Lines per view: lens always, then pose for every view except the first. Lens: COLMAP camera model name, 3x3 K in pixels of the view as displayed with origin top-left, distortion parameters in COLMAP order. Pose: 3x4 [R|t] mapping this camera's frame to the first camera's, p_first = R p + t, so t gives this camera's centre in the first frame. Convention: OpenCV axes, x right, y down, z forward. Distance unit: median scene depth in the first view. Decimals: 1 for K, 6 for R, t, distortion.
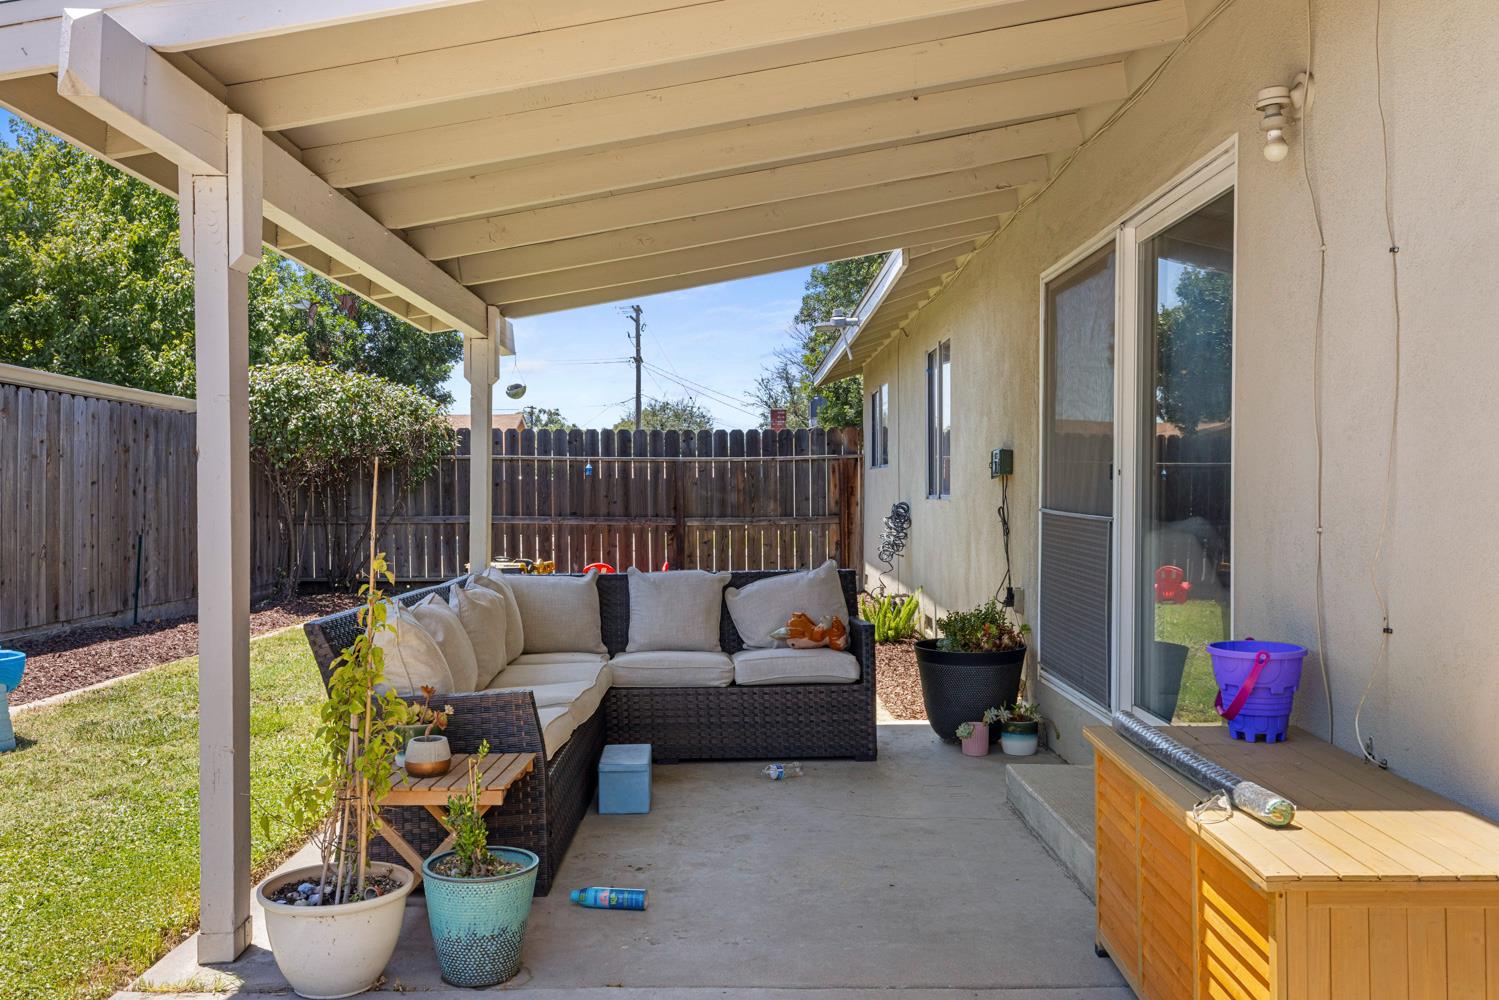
lens RADIAL K [[1251.3, 0, 750.4], [0, 1251.3, 493.3], [0, 0, 1]] dist [-0.088042, -0.010384]
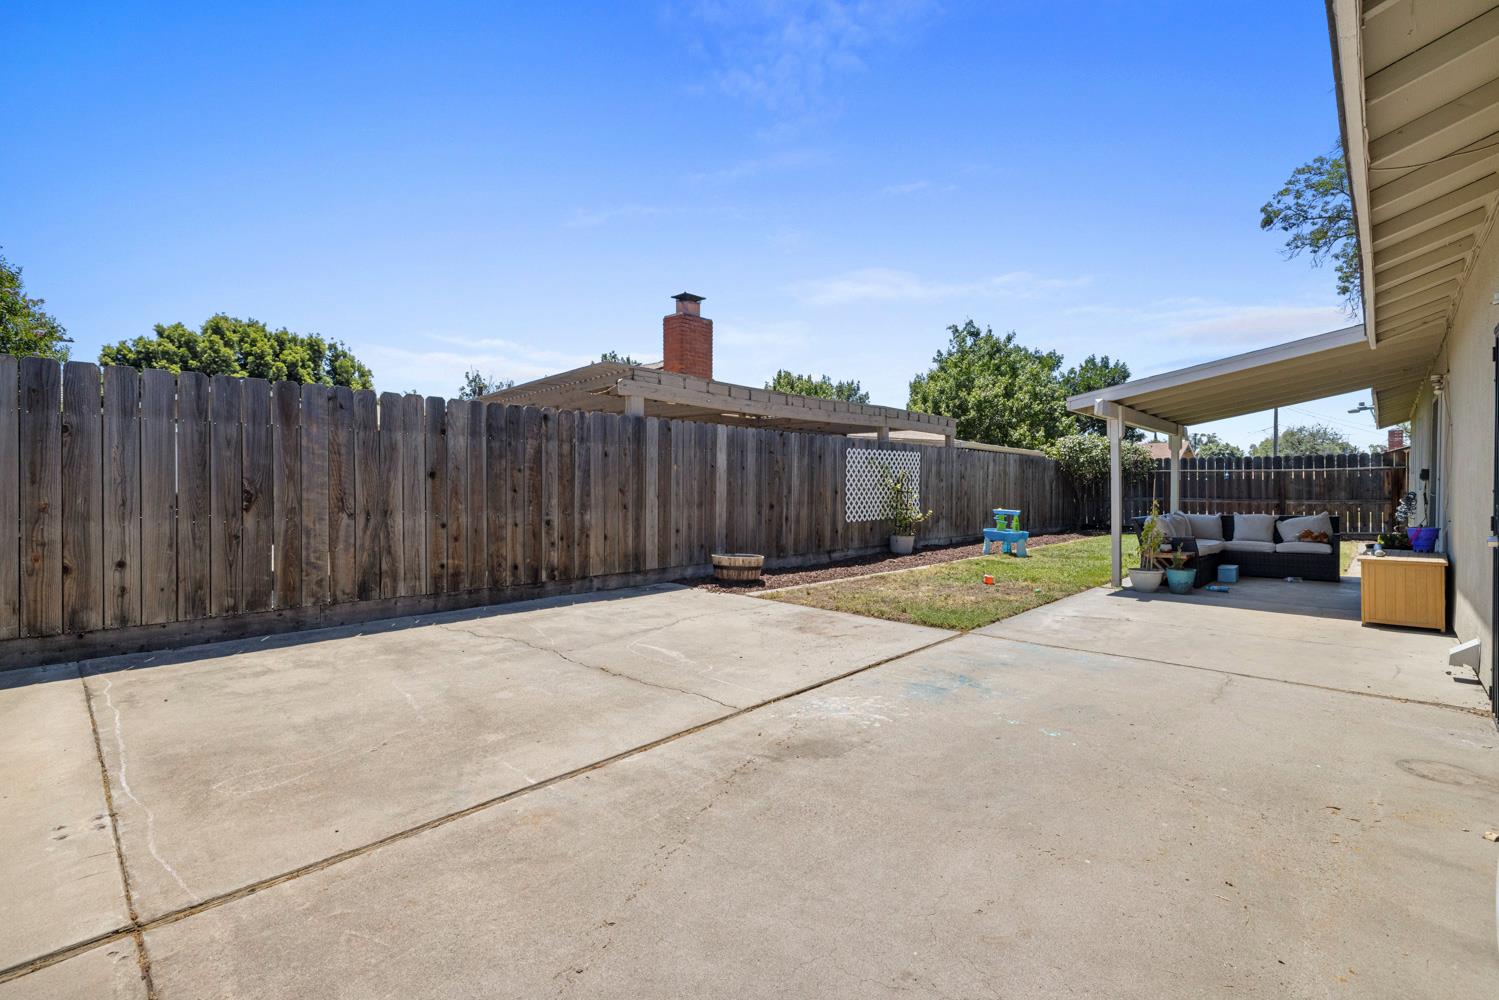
lens RADIAL K [[671.9, 0, 746.2], [0, 671.9, 492.6], [0, 0, 1]] dist [-0.001714, -0.000236]
pose [[0.722940, 0.005878, -0.690886, 0.078721], [-0.000484, 0.999968, 0.008001, 0.000131], [0.690911, -0.005450, 0.722919, -0.449675]]
